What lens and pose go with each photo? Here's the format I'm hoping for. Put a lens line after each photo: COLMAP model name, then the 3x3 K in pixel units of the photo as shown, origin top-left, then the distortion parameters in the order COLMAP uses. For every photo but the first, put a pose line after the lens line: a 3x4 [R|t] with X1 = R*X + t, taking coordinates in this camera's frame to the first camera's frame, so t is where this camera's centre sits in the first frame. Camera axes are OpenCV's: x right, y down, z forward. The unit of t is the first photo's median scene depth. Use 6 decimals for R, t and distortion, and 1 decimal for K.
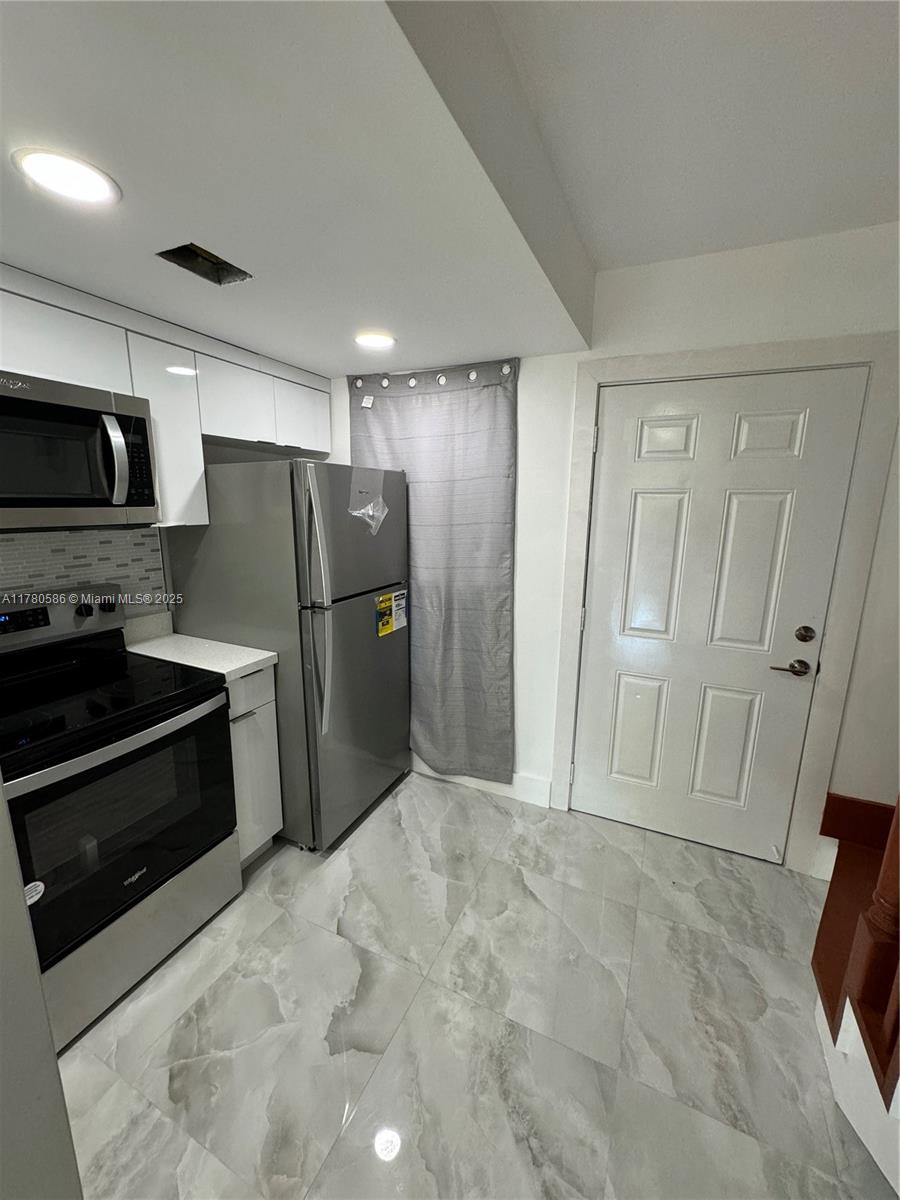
lens RADIAL K [[475.8, 0, 450.4], [0, 475.8, 601.8], [0, 0, 1]] dist [0.001286, 0.000644]
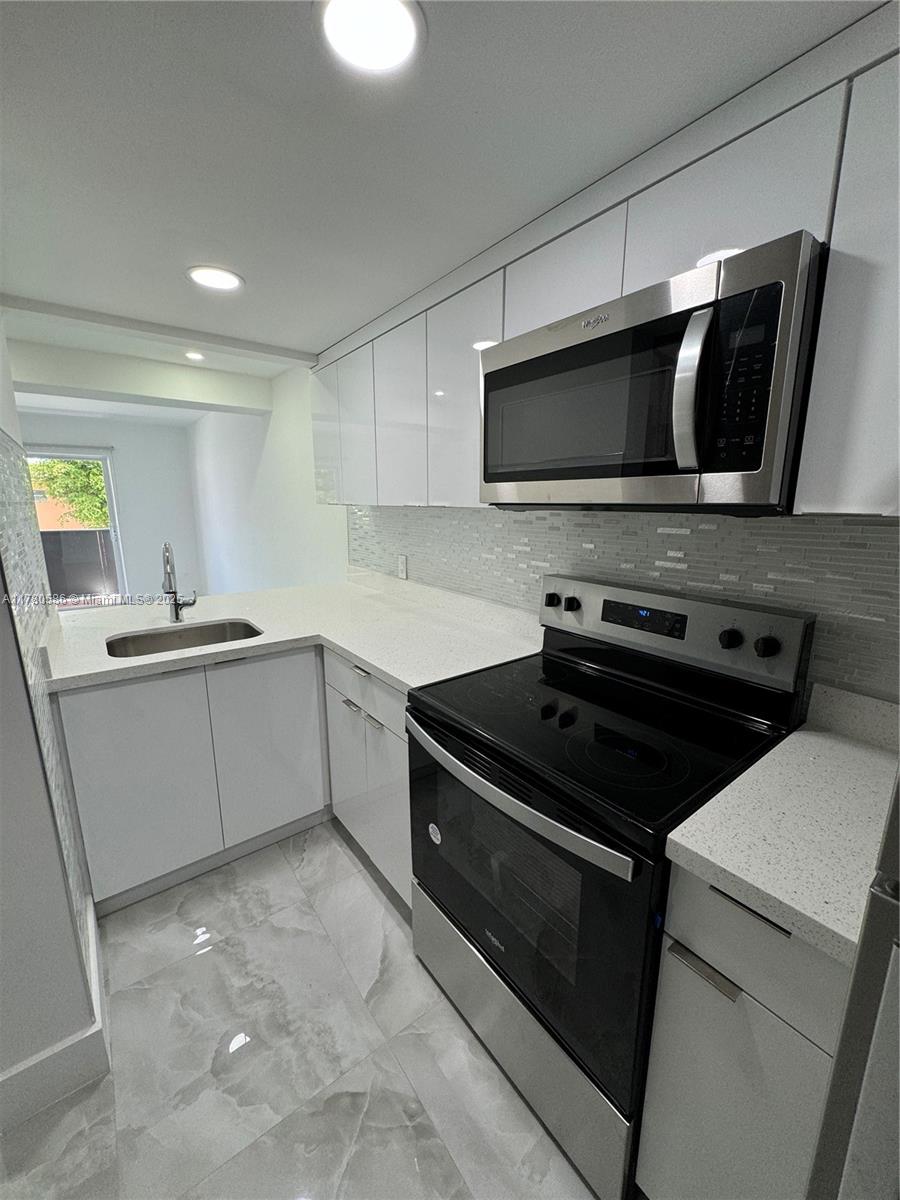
lens RADIAL K [[475.8, 0, 452.6], [0, 475.8, 601.5], [0, 0, 1]] dist [0.001286, 0.000644]
pose [[-0.462812, 0.175925, -0.868824, -0.029550], [-0.184766, 0.939438, 0.288647, -0.166078], [0.866987, 0.294119, -0.402279, 1.019068]]
